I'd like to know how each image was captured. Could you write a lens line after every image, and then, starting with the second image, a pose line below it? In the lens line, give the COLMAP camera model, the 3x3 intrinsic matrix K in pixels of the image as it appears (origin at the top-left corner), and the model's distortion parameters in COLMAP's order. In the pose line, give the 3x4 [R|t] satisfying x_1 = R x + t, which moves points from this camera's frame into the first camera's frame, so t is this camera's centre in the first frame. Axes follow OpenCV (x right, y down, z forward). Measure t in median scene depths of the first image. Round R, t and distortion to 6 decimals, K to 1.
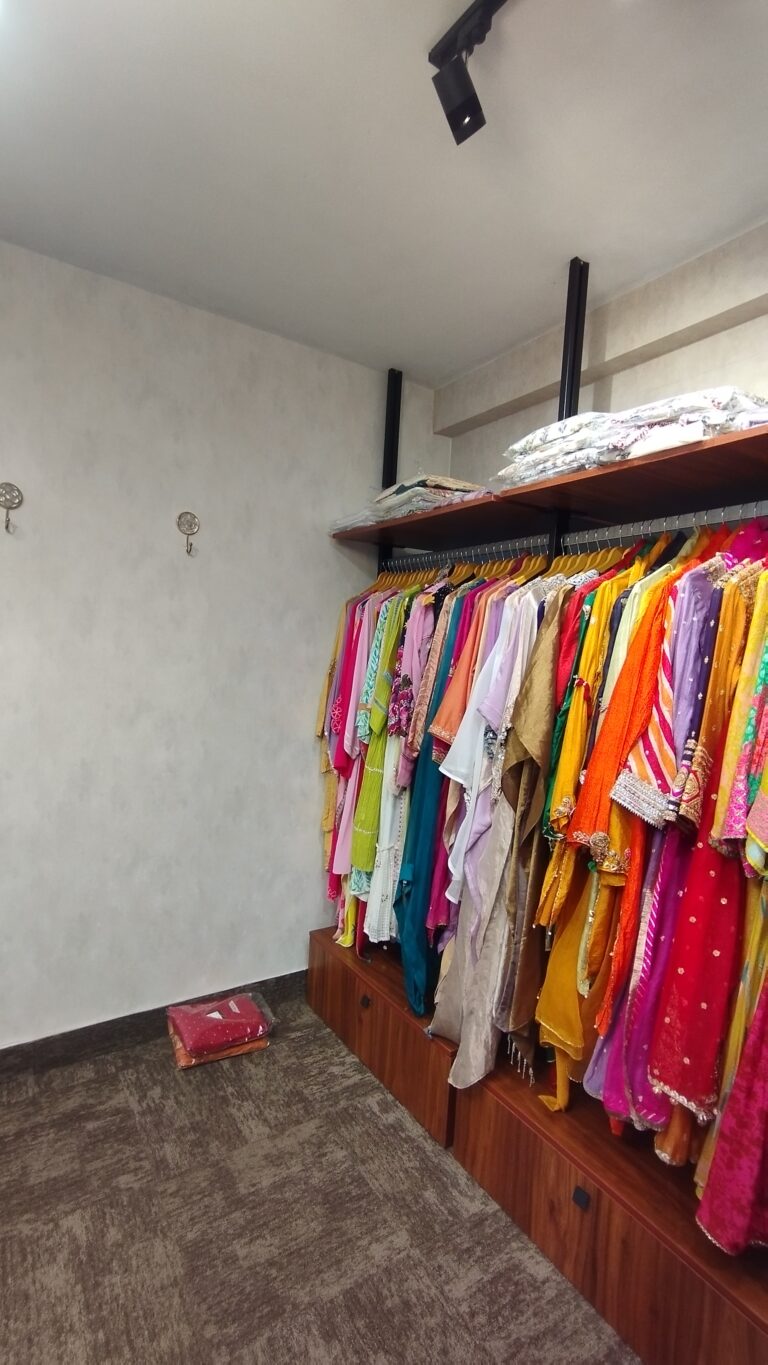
lens RADIAL K [[622.1, 0, 380.6], [0, 622.1, 693.3], [0, 0, 1]] dist [0.002938, -0.000004]
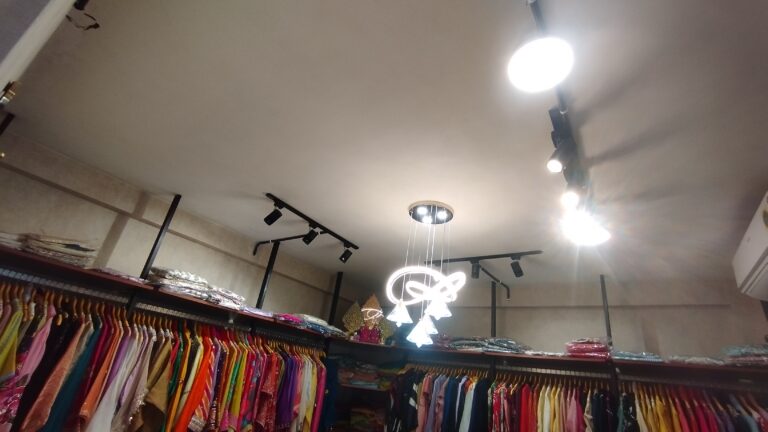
lens RADIAL K [[358.2, 0, 389.4], [0, 358.2, 220.0], [0, 0, 1]] dist [-0.011071, 0.009812]
pose [[-0.368373, 0.306656, 0.877647, -1.194504], [-0.080138, 0.930045, -0.358600, -0.142121], [-0.926218, -0.202432, -0.318028, 0.621979]]
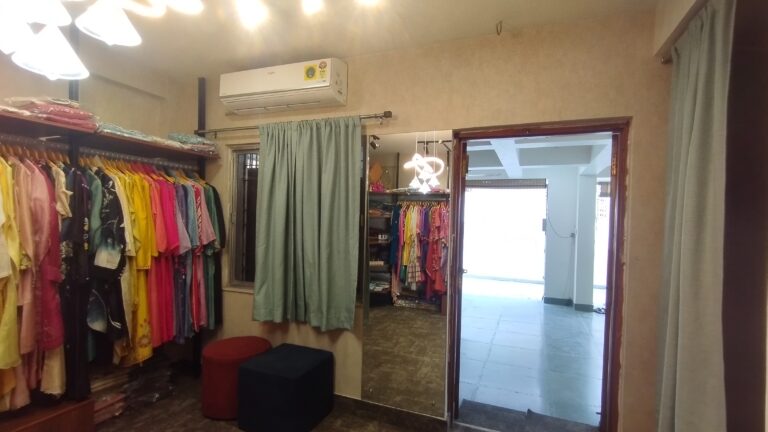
lens RADIAL K [[358.7, 0, 394.8], [0, 358.7, 225.5], [0, 0, 1]] dist [0.000416, 0.000243]
pose [[-0.813477, -0.057432, -0.578754, -0.285031], [-0.100844, 0.993968, 0.043108, -0.047021], [0.572787, 0.093431, -0.814362, 0.845508]]
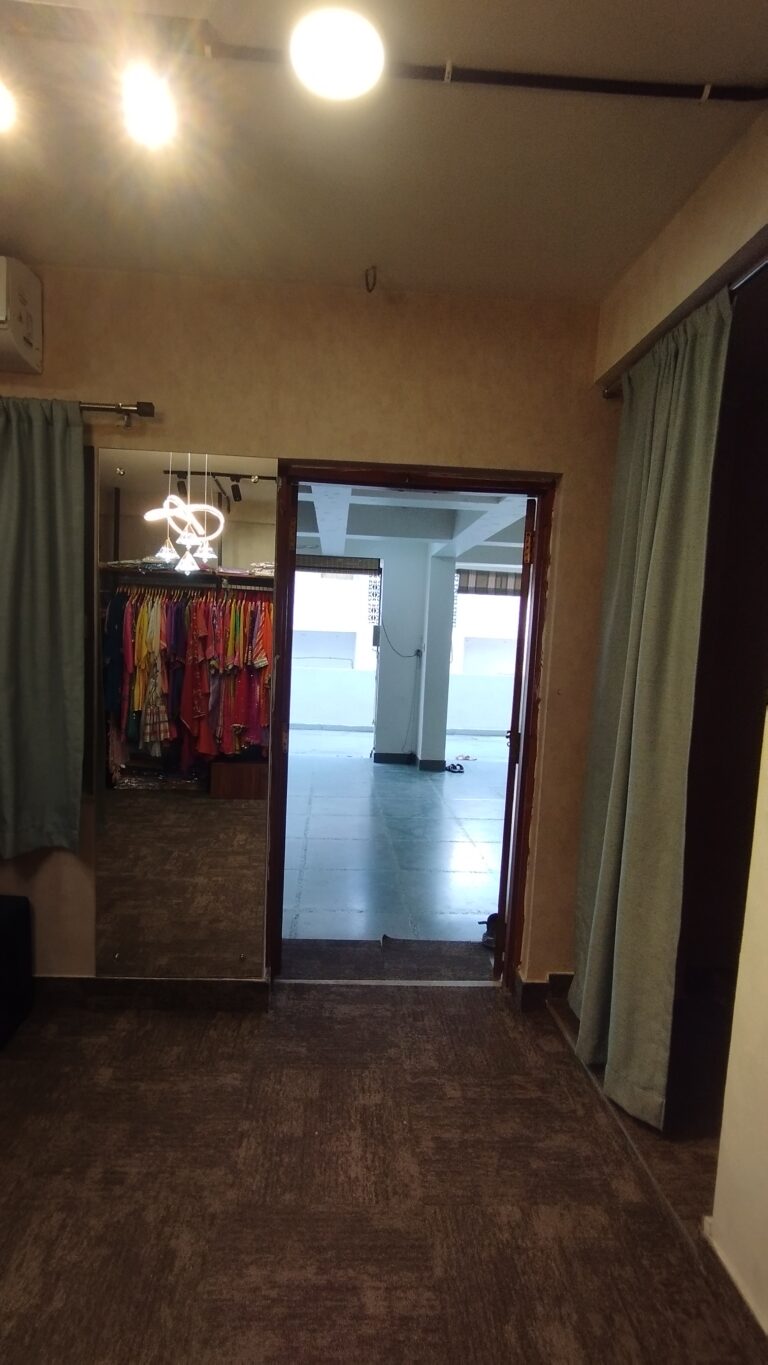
lens RADIAL K [[637.5, 0, 372.3], [0, 637.5, 695.9], [0, 0, 1]] dist [0.000416, 0.000243]
pose [[-0.497164, 0.018793, -0.867453, -0.206490], [-0.122294, 0.988267, 0.091501, -0.040118], [0.858995, 0.151576, -0.489033, 0.708606]]
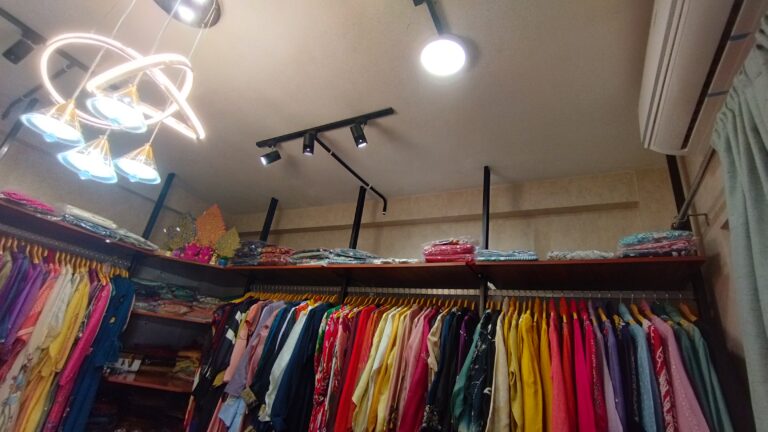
lens RADIAL K [[356.3, 0, 393.8], [0, 356.3, 220.6], [0, 0, 1]] dist [-0.005511, -0.000078]
pose [[-0.478918, 0.240337, 0.844319, -0.881365], [-0.093439, 0.942374, -0.321249, 0.015470], [-0.872872, -0.232744, -0.428864, -0.066615]]
